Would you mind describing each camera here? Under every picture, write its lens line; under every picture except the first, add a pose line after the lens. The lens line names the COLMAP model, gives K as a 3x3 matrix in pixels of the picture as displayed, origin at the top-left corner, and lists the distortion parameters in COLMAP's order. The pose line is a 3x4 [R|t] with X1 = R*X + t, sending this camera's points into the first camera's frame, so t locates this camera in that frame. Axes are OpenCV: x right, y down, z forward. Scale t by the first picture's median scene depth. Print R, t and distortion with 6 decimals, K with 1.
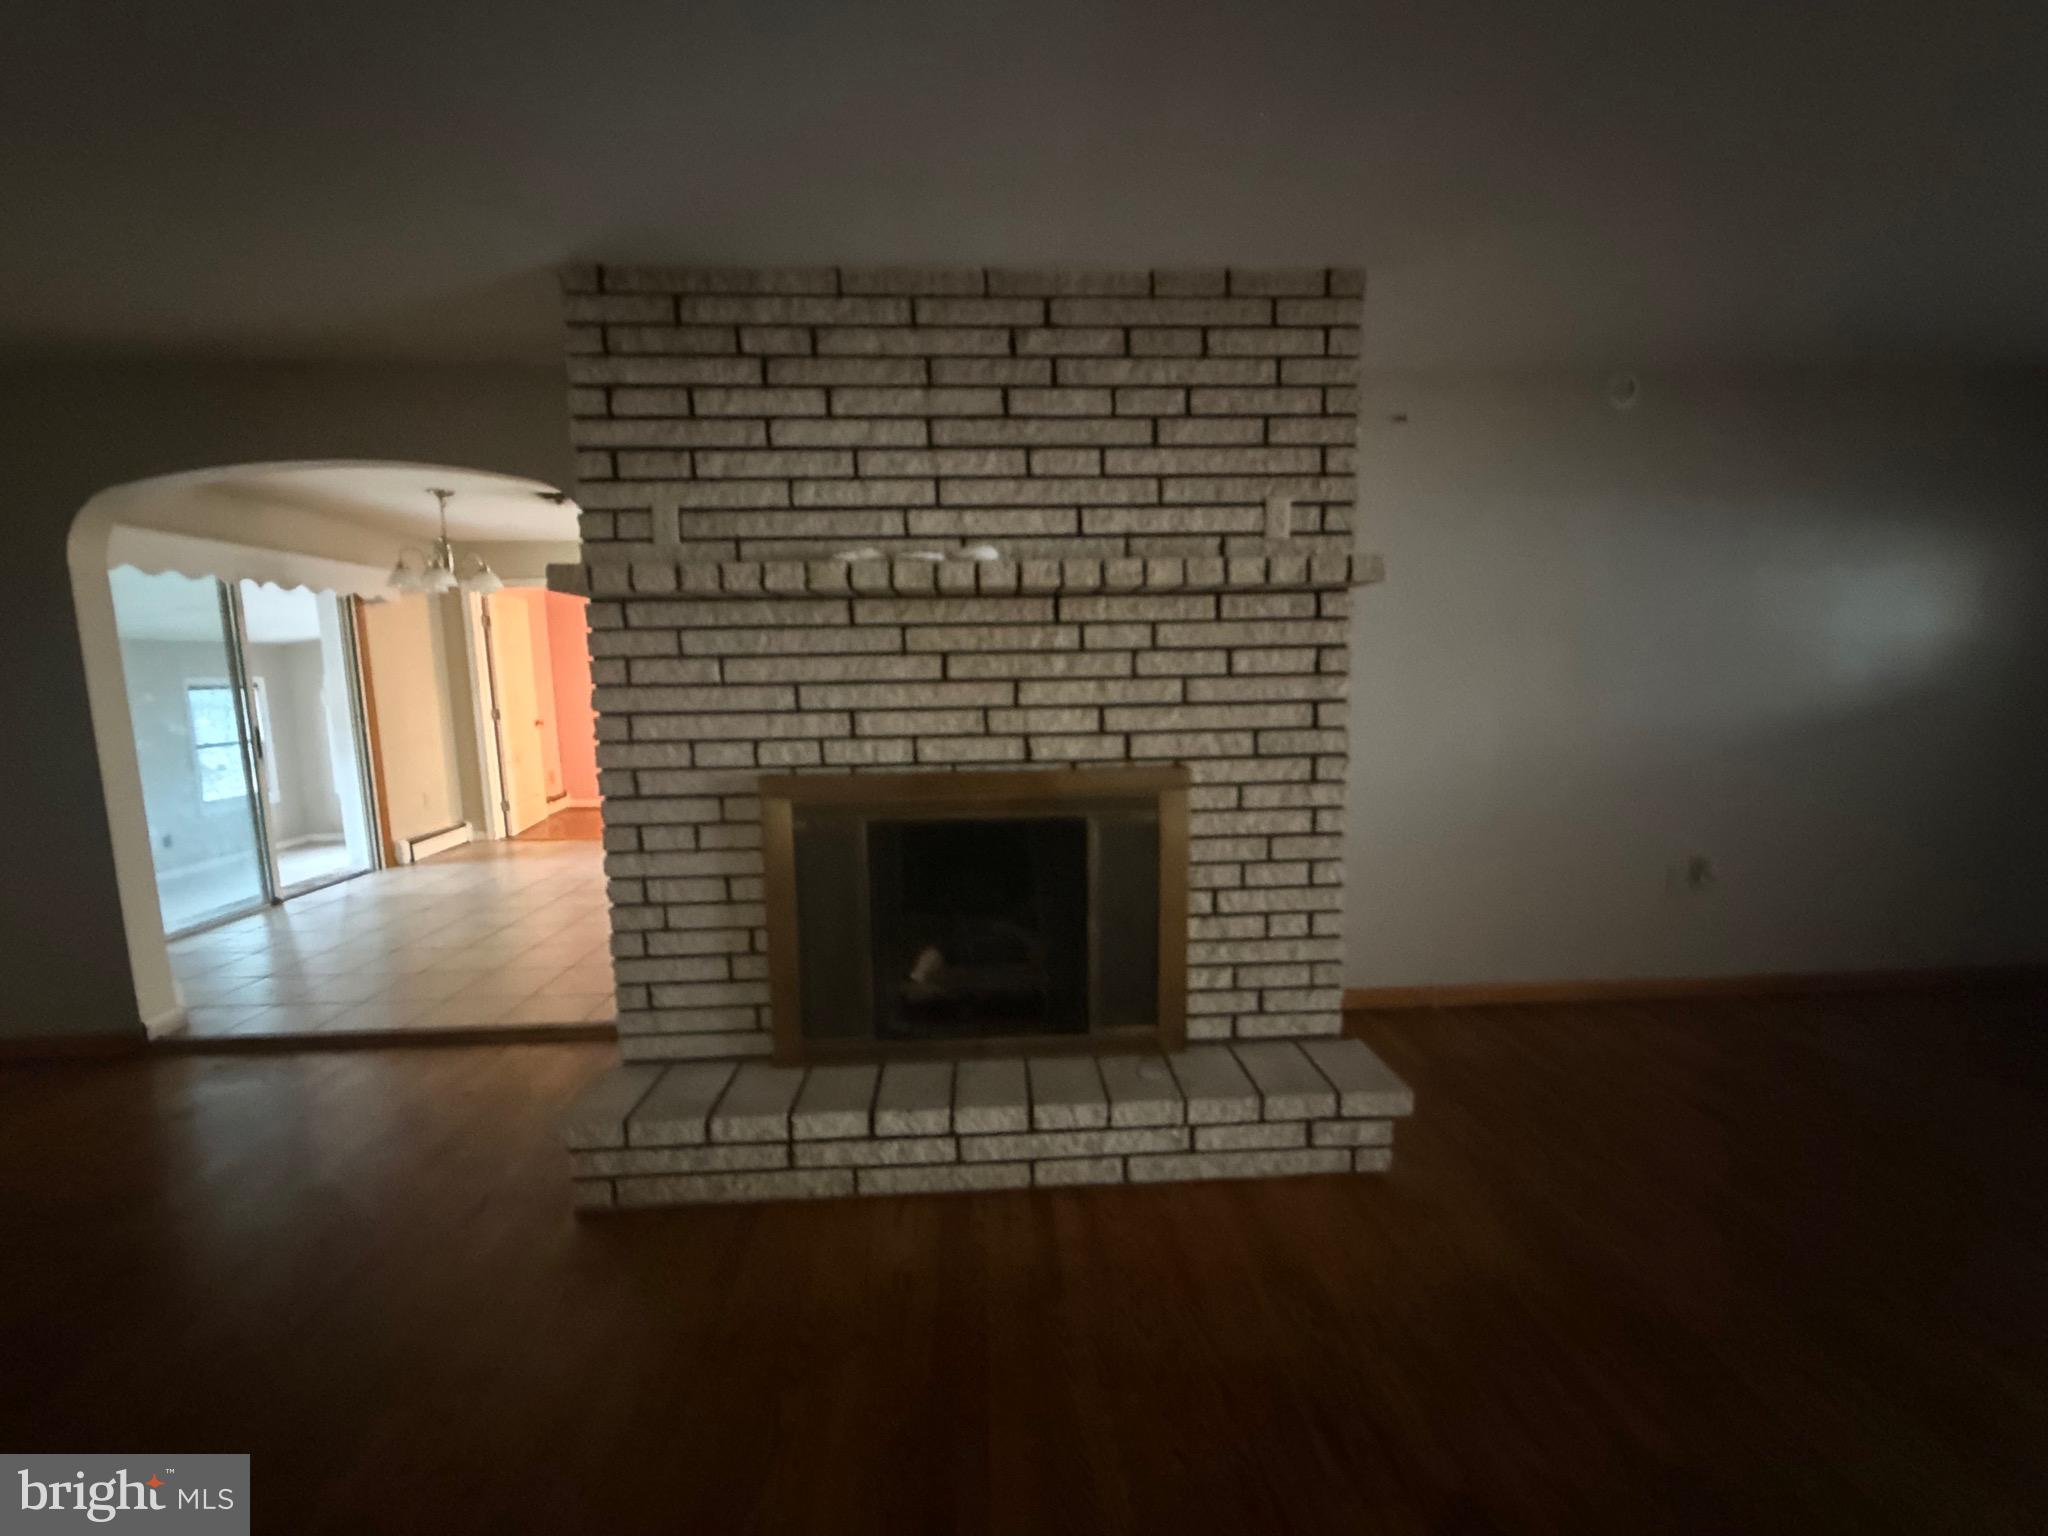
lens RADIAL K [[806.4, 0, 1024.0], [0, 806.4, 768.0], [0, 0, 1]] dist [-0.002548, -0.000293]
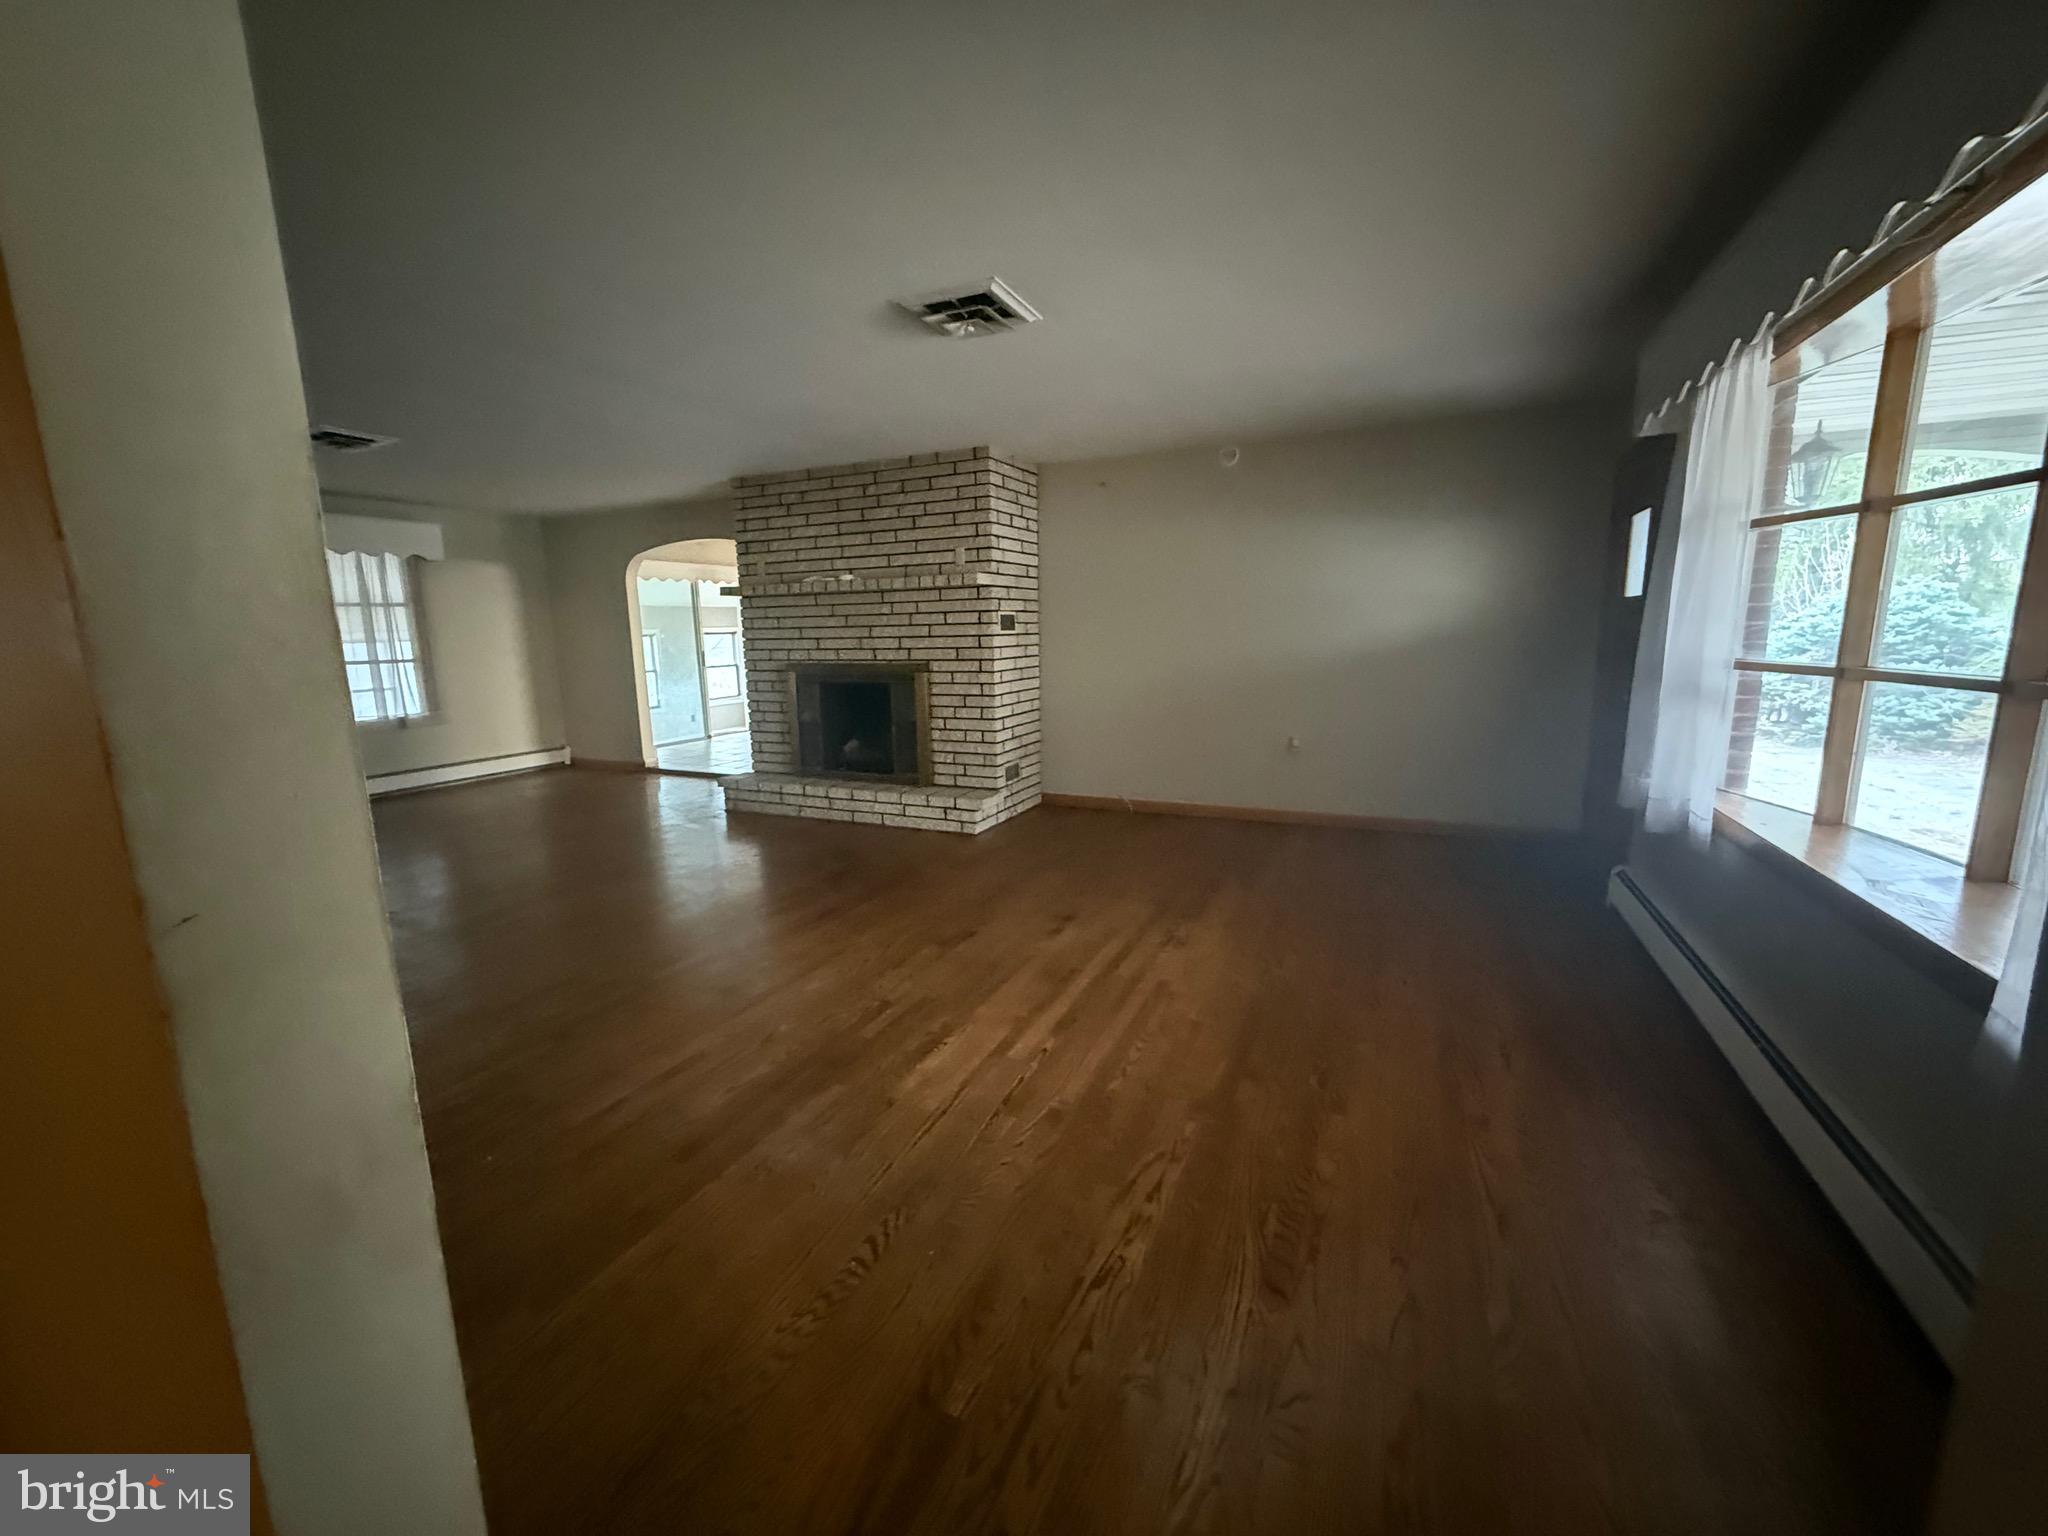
lens RADIAL K [[806.4, 0, 1024.0], [0, 806.4, 768.0], [0, 0, 1]] dist [-0.002548, -0.000293]
pose [[0.885547, 0.078305, -0.457902, 1.576986], [-0.051835, 0.996192, 0.070111, 0.125408], [0.461648, -0.038351, 0.886234, -0.987986]]
